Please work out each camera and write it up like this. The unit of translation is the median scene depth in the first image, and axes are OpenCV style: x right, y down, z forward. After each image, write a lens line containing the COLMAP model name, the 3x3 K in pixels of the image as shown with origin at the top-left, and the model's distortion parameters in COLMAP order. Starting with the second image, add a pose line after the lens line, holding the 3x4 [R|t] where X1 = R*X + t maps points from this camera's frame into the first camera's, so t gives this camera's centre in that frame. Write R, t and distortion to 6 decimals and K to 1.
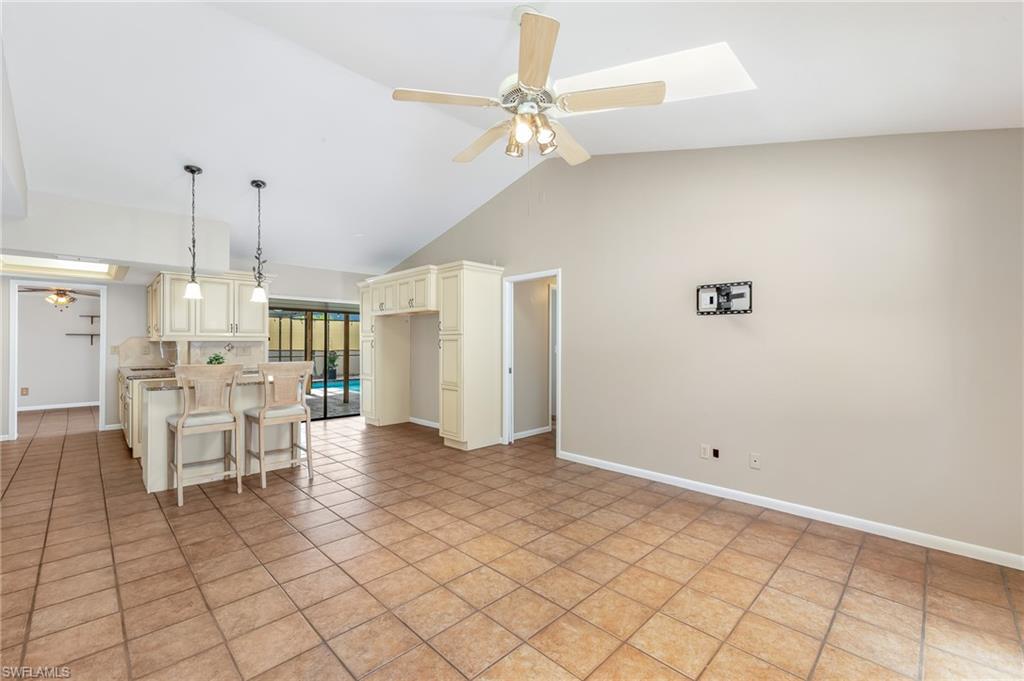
lens RADIAL K [[434.1, 0, 514.8], [0, 434.1, 340.3], [0, 0, 1]] dist [0.008728, 0.000482]
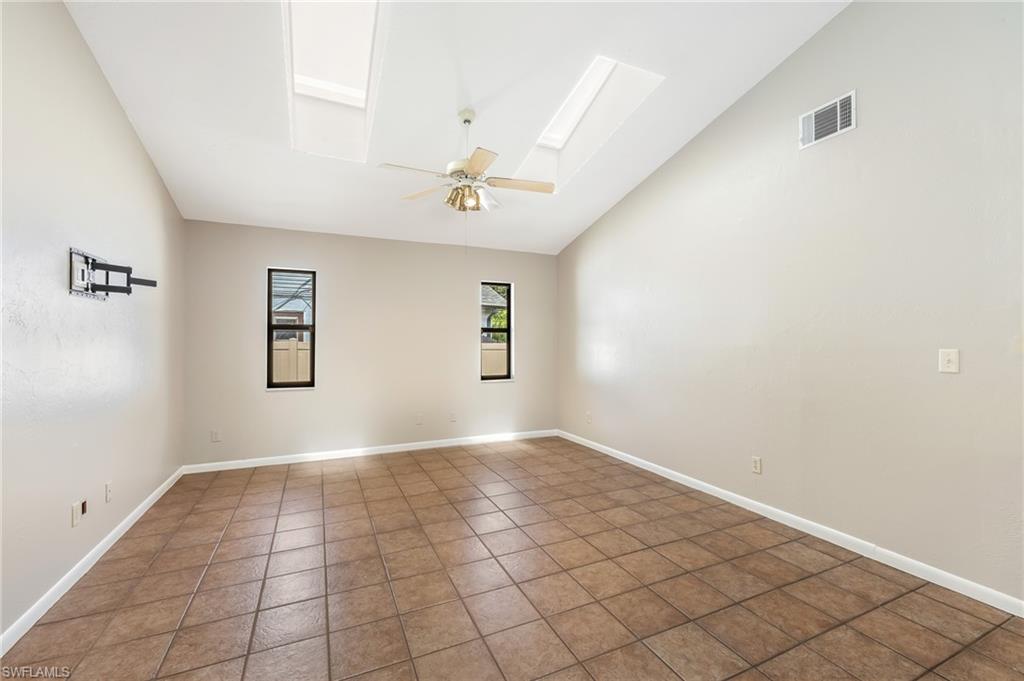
lens RADIAL K [[434.1, 0, 514.9], [0, 434.1, 337.2], [0, 0, 1]] dist [0.008728, 0.000482]
pose [[-0.936975, 0.003619, 0.349378, -0.255352], [0.001289, 0.999975, -0.006900, 0.003469], [-0.349395, -0.006015, -0.936956, 0.926907]]
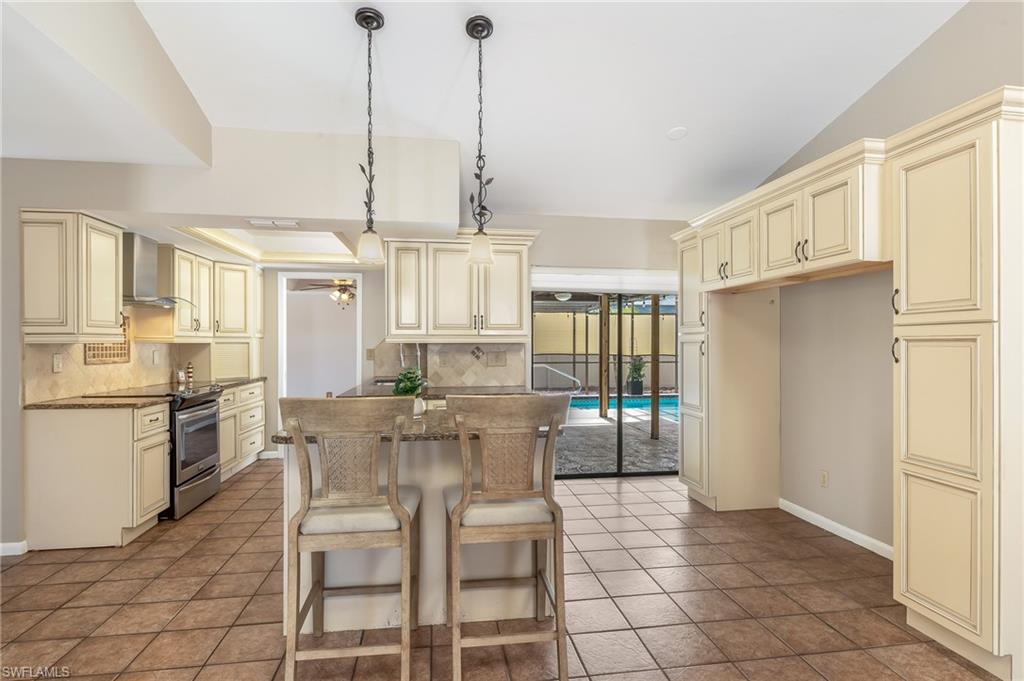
lens RADIAL K [[517.4, 0, 514.5], [0, 517.4, 343.1], [0, 0, 1]] dist [-0.002317, -0.000499]
pose [[0.803106, -0.001193, -0.595835, -0.166733], [0.003622, 0.999989, 0.002880, 0.000054], [0.595825, -0.004471, 0.803102, 0.445700]]
